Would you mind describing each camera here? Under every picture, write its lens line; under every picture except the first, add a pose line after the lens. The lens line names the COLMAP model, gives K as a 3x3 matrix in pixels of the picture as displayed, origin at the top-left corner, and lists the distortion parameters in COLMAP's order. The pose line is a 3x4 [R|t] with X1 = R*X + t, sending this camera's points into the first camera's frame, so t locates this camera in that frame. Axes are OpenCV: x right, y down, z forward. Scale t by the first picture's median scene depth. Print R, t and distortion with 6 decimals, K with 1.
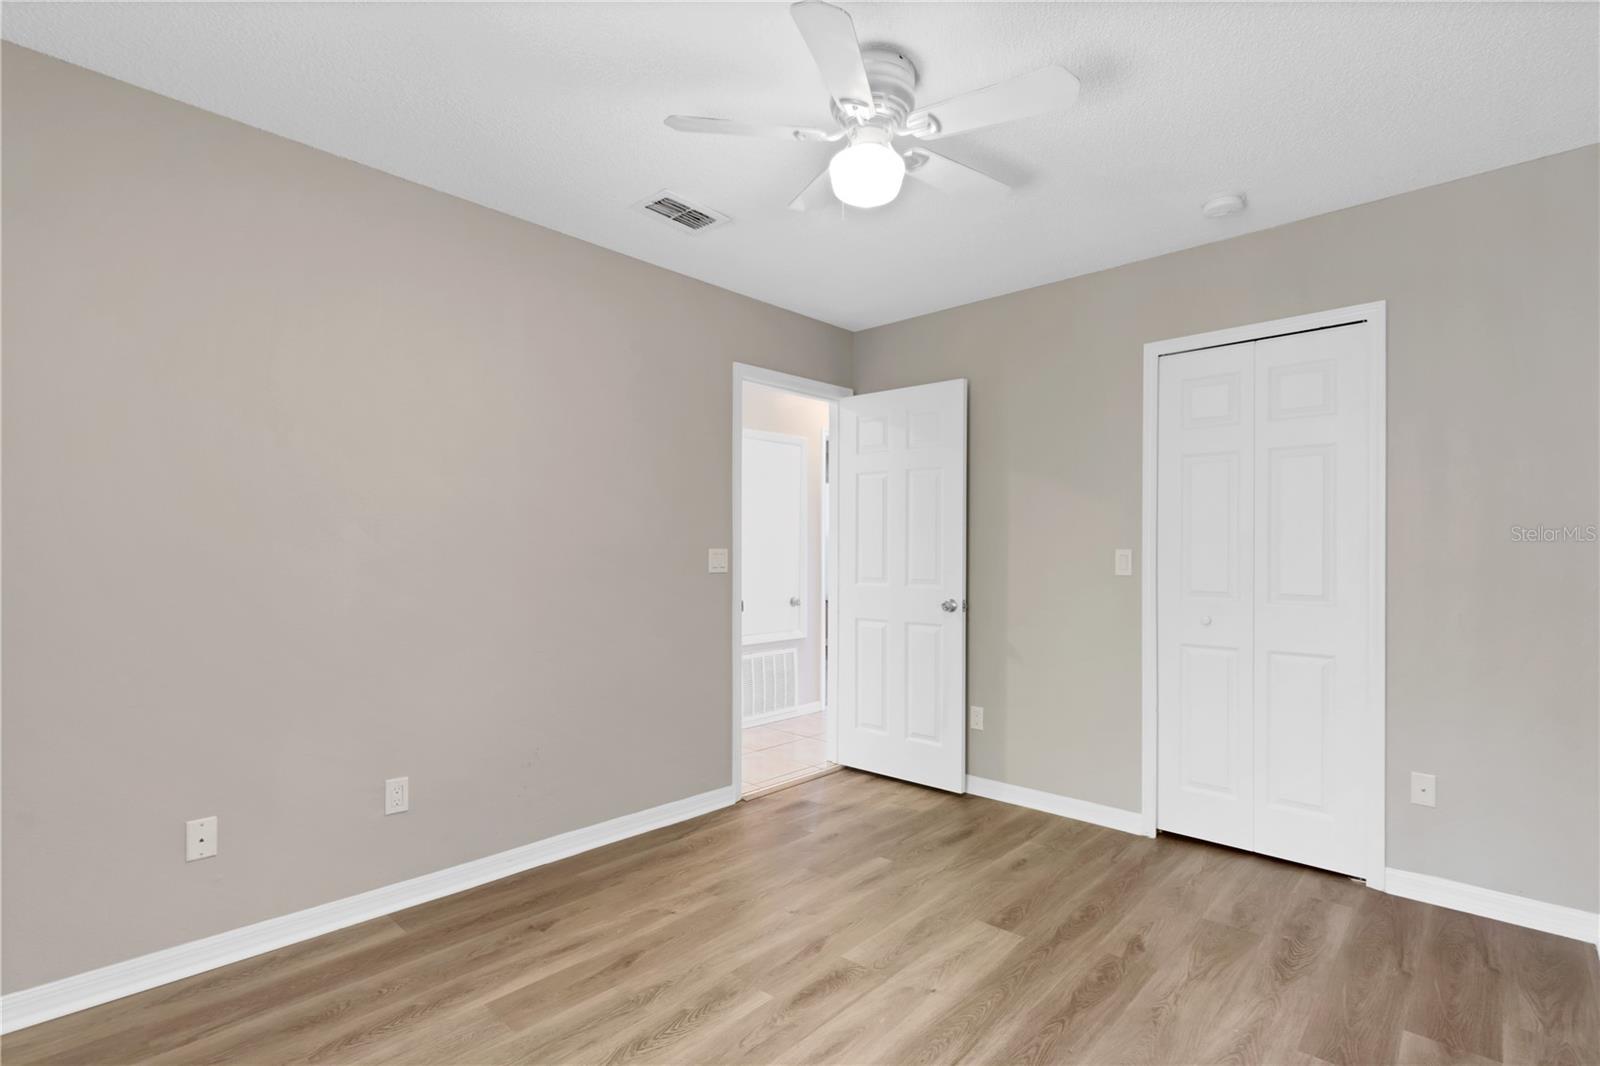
lens RADIAL K [[760.3, 0, 799.8], [0, 760.3, 539.6], [0, 0, 1]] dist [0.001178, -0.000053]
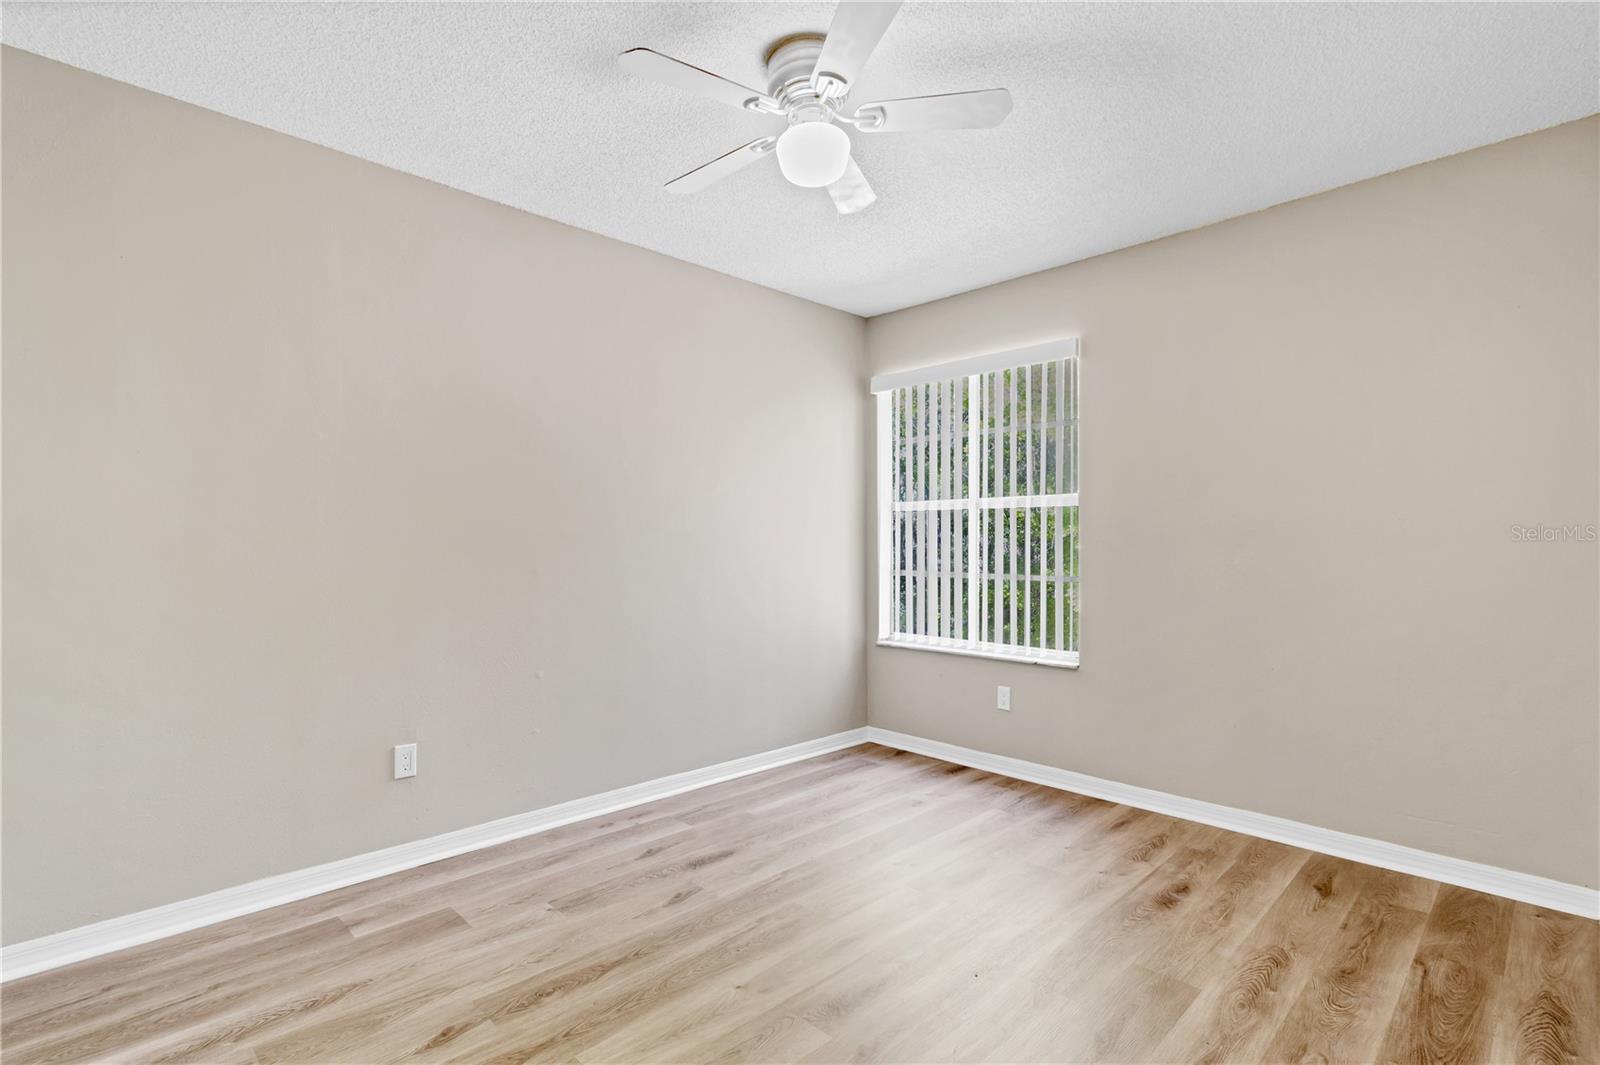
lens RADIAL K [[760.3, 0, 800.0], [0, 760.3, 538.7], [0, 0, 1]] dist [0.001178, -0.000053]
pose [[-0.999224, -0.001032, 0.039364, 0.061361], [-0.001847, 0.999785, -0.020667, 0.051793], [-0.039334, -0.020724, -0.999011, 1.958844]]
